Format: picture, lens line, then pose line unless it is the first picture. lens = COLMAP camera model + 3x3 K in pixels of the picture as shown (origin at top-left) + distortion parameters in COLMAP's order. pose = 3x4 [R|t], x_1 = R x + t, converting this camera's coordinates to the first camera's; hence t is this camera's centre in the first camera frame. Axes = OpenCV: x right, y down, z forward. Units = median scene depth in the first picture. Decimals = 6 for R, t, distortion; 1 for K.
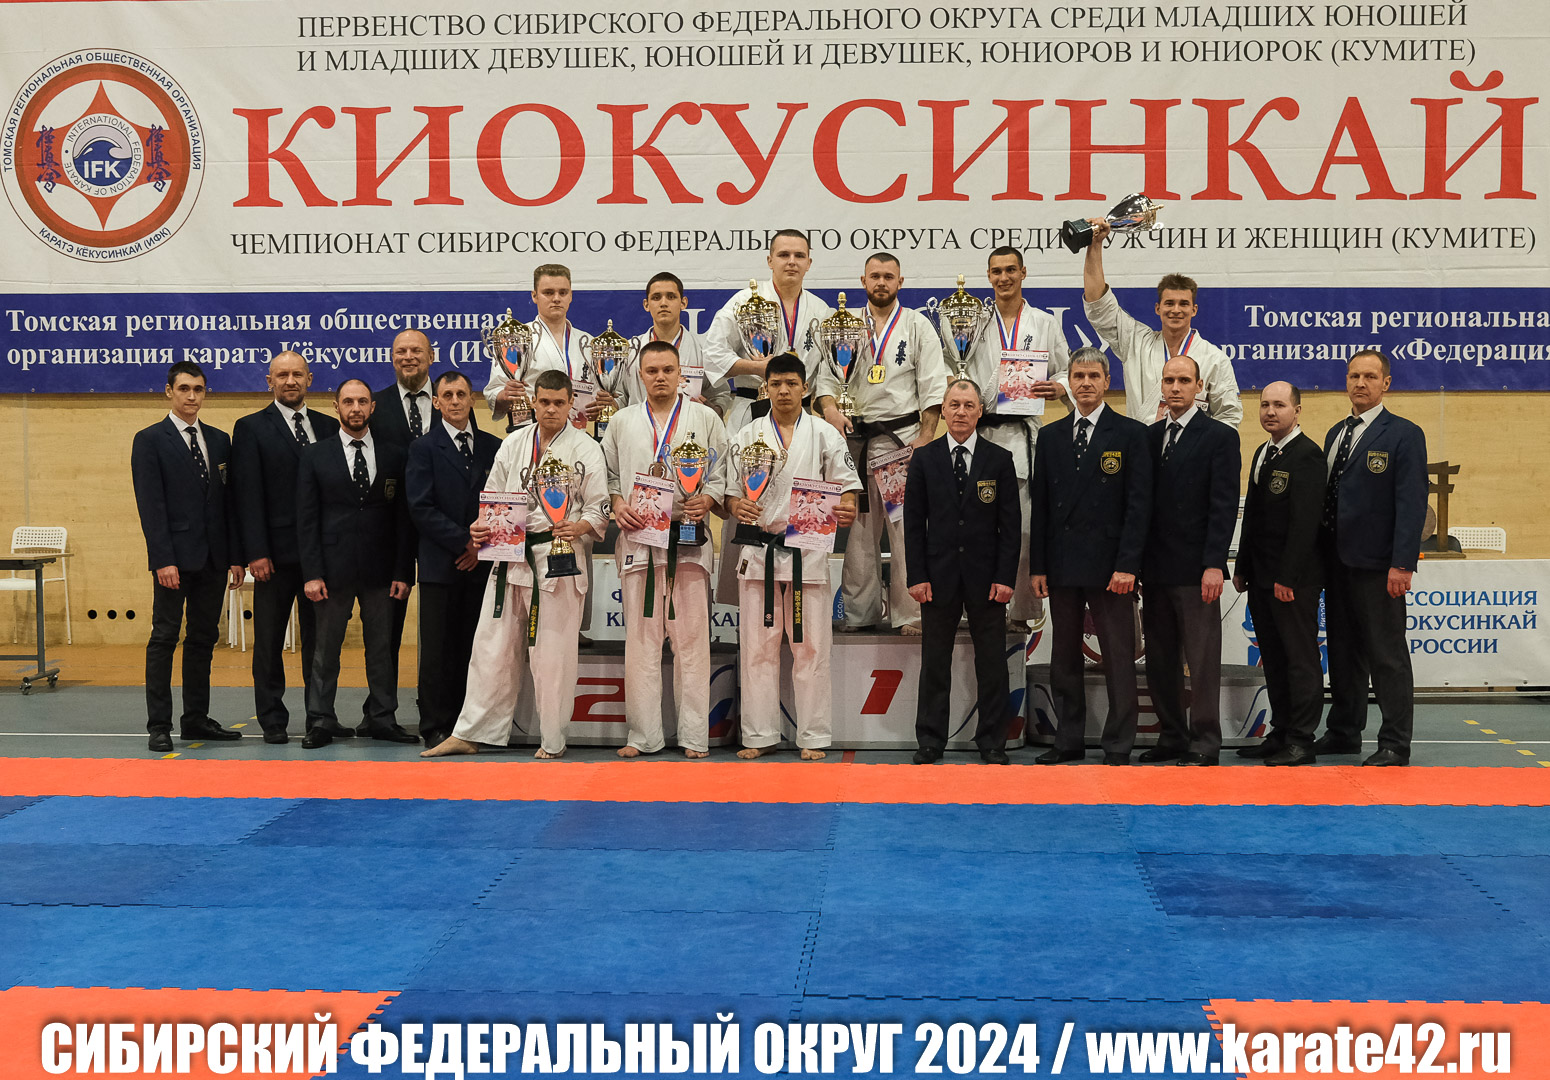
lens RADIAL K [[2502.2, 0, 763.0], [0, 2502.2, 594.2], [0, 0, 1]] dist [-0.026278, 0.000000]
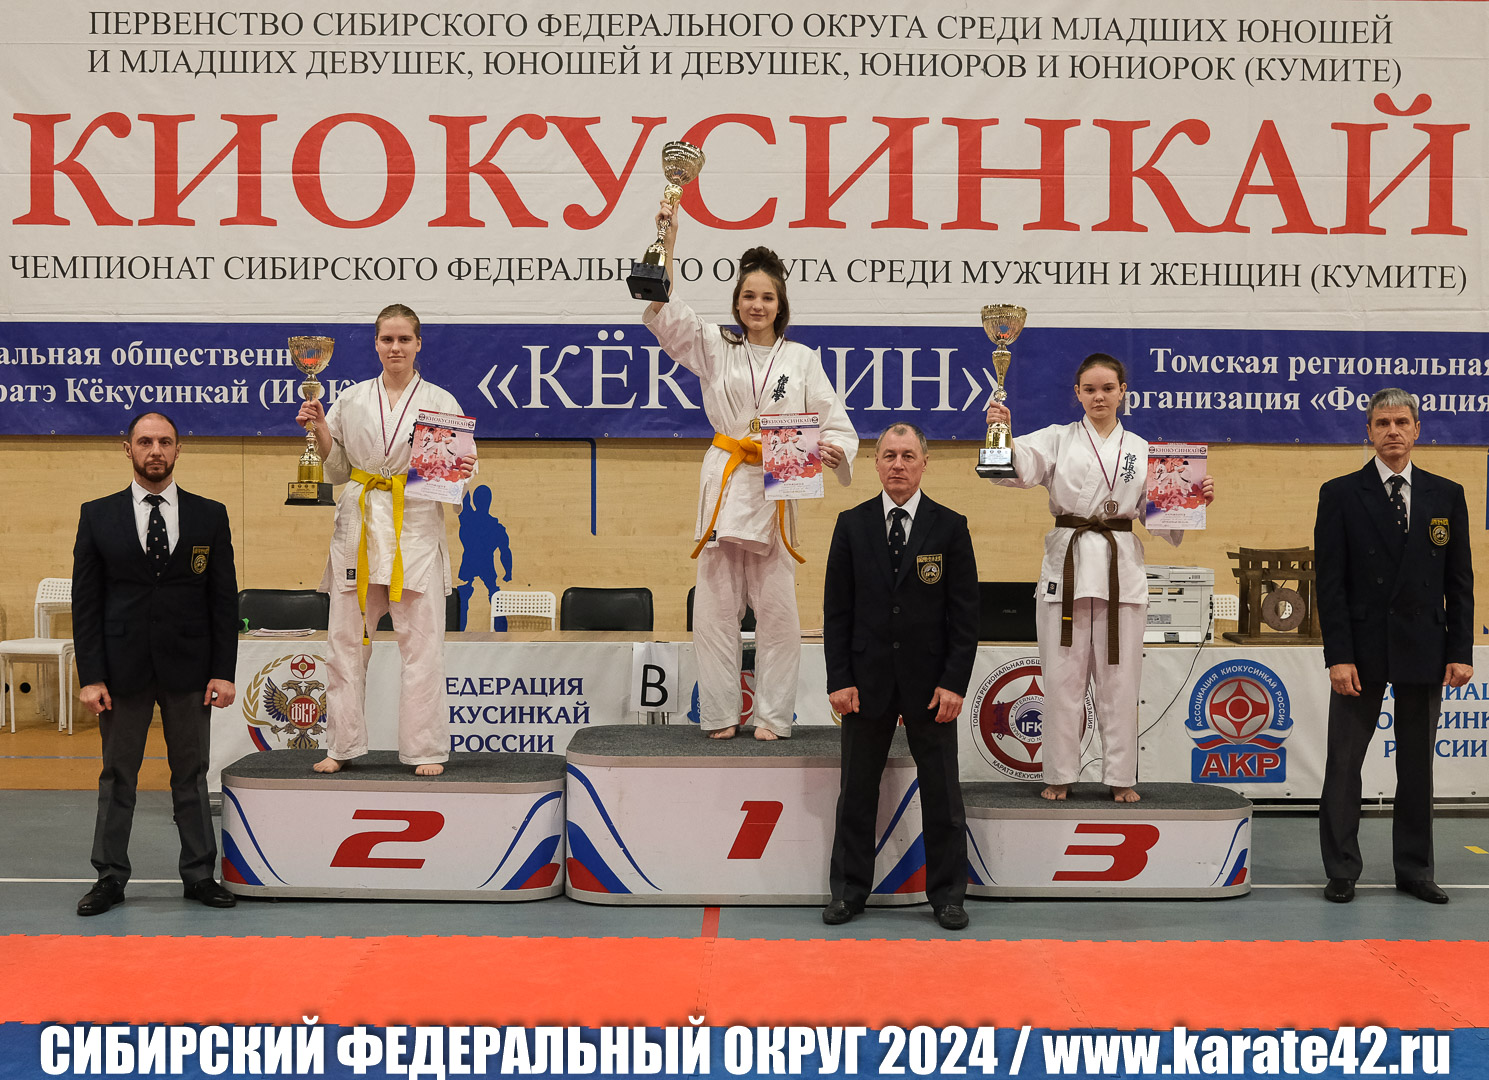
lens RADIAL K [[1860.8, 0, 763.9], [0, 1860.8, 532.2], [0, 0, 1]] dist [-0.021433, 0.000000]
pose [[0.997839, 0.005564, 0.065473, 0.010055], [-0.003237, 0.999361, -0.035597, -0.024885], [-0.065629, 0.035308, 0.997219, 0.341826]]
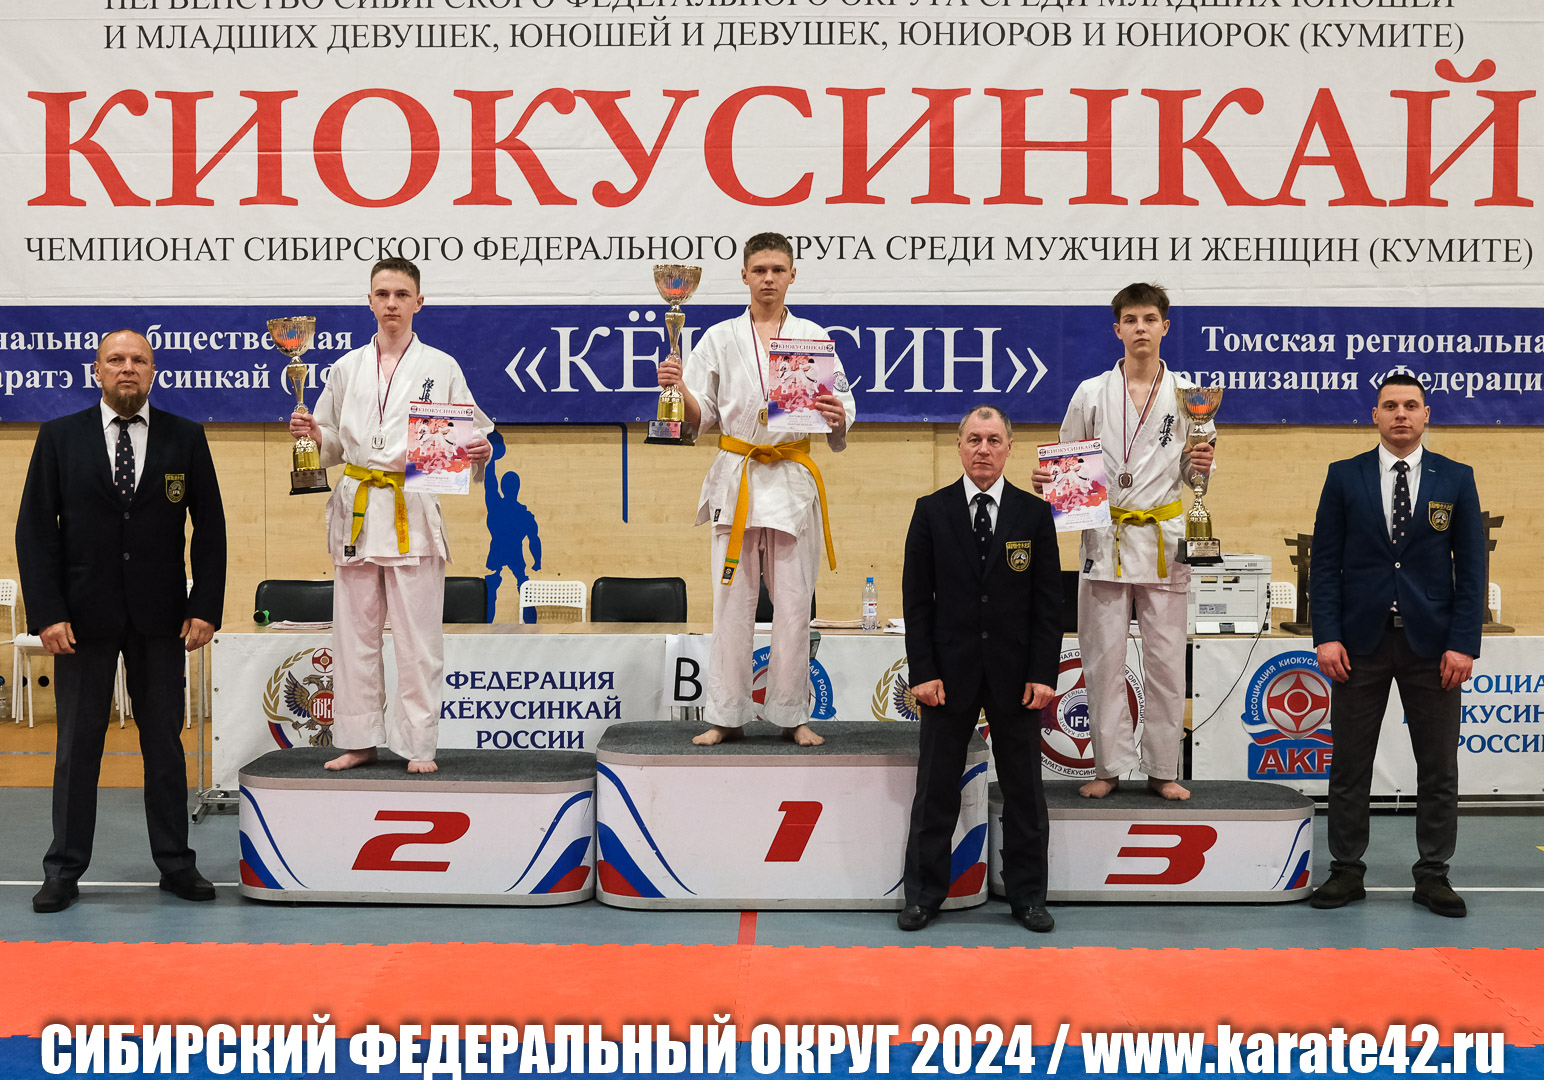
lens RADIAL K [[1890.7, 0, 763.5], [0, 1890.7, 523.1], [0, 0, 1]] dist [-0.021434, 0.000000]
pose [[0.998938, 0.001711, 0.046050, 0.010624], [-0.000234, 0.999486, -0.032057, -0.026247], [-0.046081, 0.032012, 0.998425, 0.353727]]
